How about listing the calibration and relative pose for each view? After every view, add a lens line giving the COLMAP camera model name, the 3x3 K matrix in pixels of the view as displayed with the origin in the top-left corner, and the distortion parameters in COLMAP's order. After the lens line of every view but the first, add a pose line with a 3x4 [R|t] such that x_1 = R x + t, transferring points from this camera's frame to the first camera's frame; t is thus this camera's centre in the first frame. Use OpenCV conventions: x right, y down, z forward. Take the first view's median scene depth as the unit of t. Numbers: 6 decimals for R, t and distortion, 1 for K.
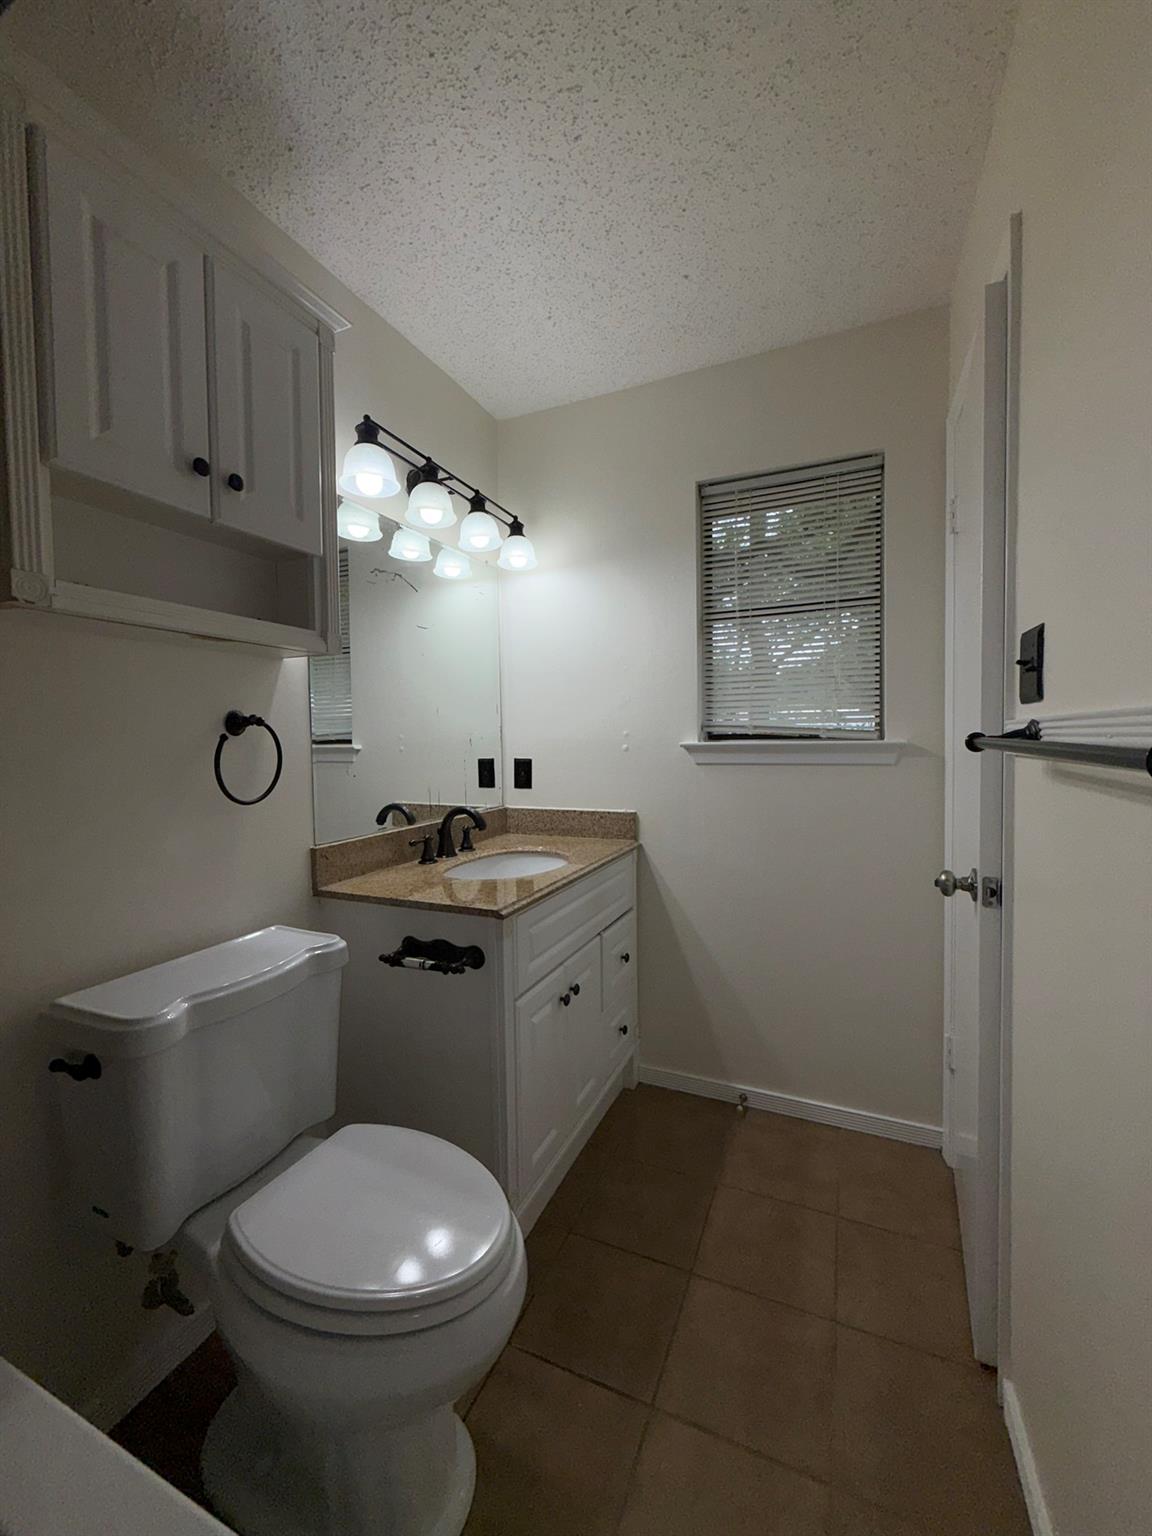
lens RADIAL K [[607.5, 0, 576.0], [0, 607.5, 768.0], [0, 0, 1]] dist [0.000507, 0.000448]
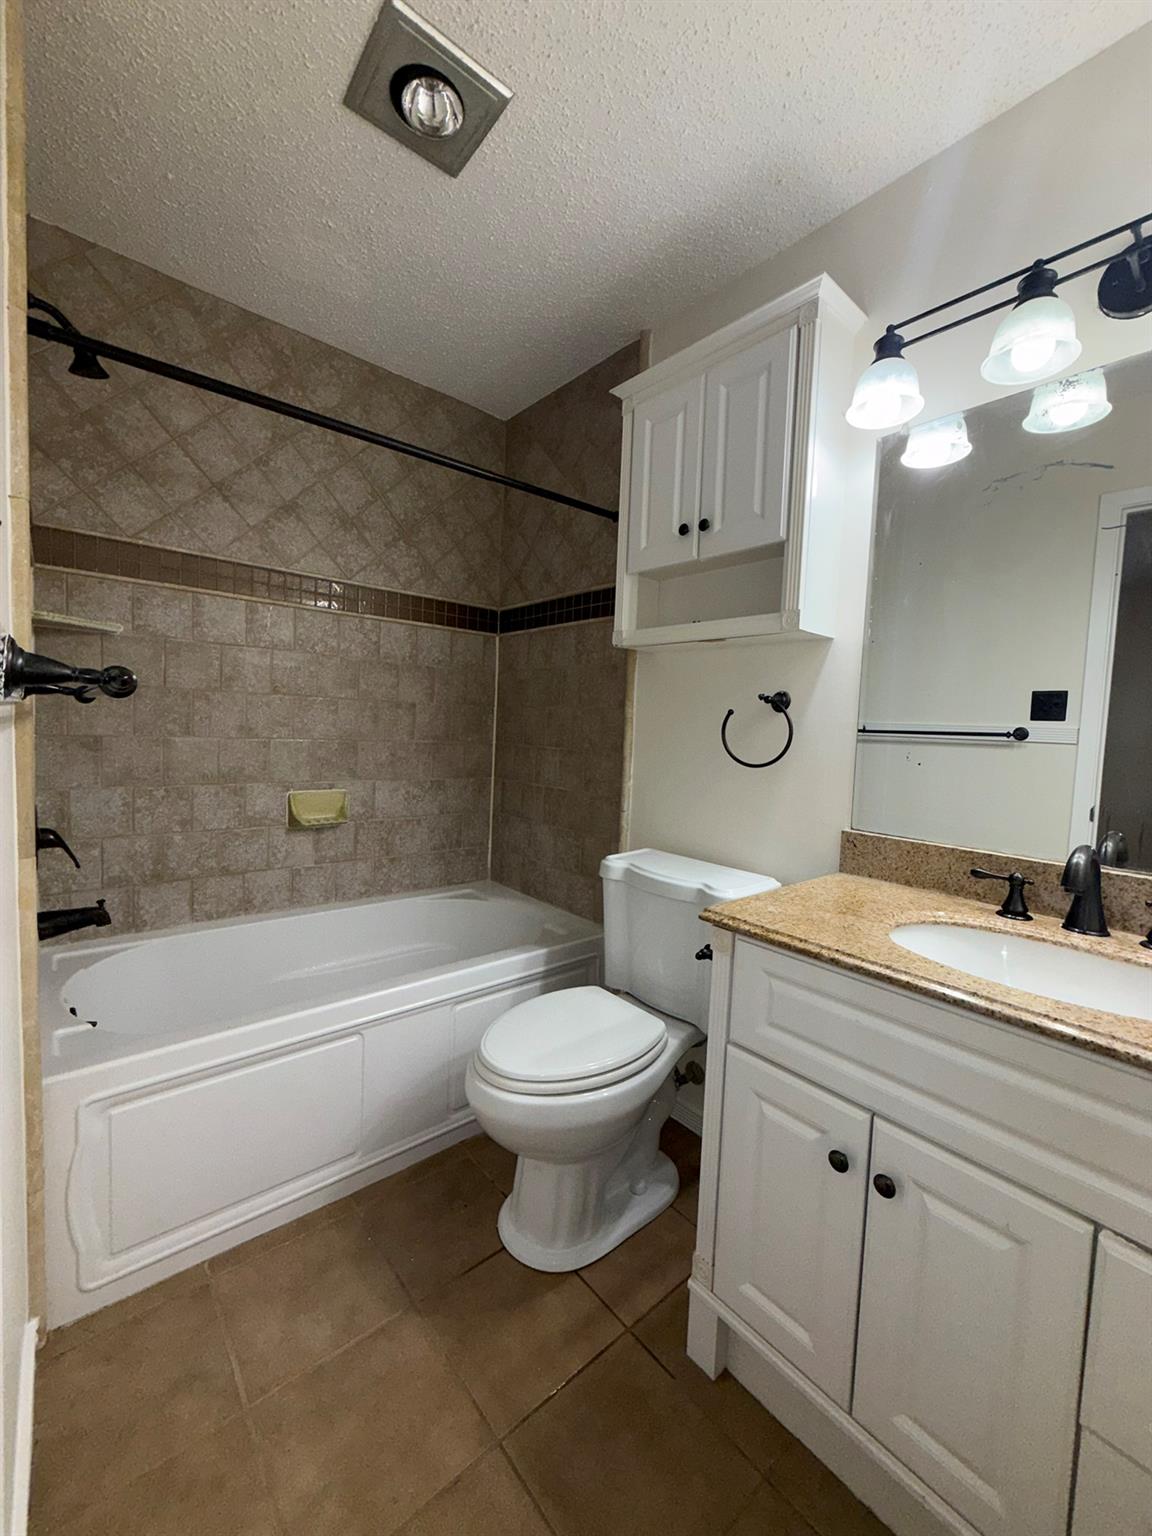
lens RADIAL K [[610.7, 0, 575.6], [0, 610.7, 762.7], [0, 0, 1]] dist [0.001059, 0.000241]
pose [[-0.430341, 0.053915, -0.901055, 0.598409], [-0.075442, 0.992574, 0.095422, -0.032578], [0.899508, 0.109041, -0.423078, 0.984444]]
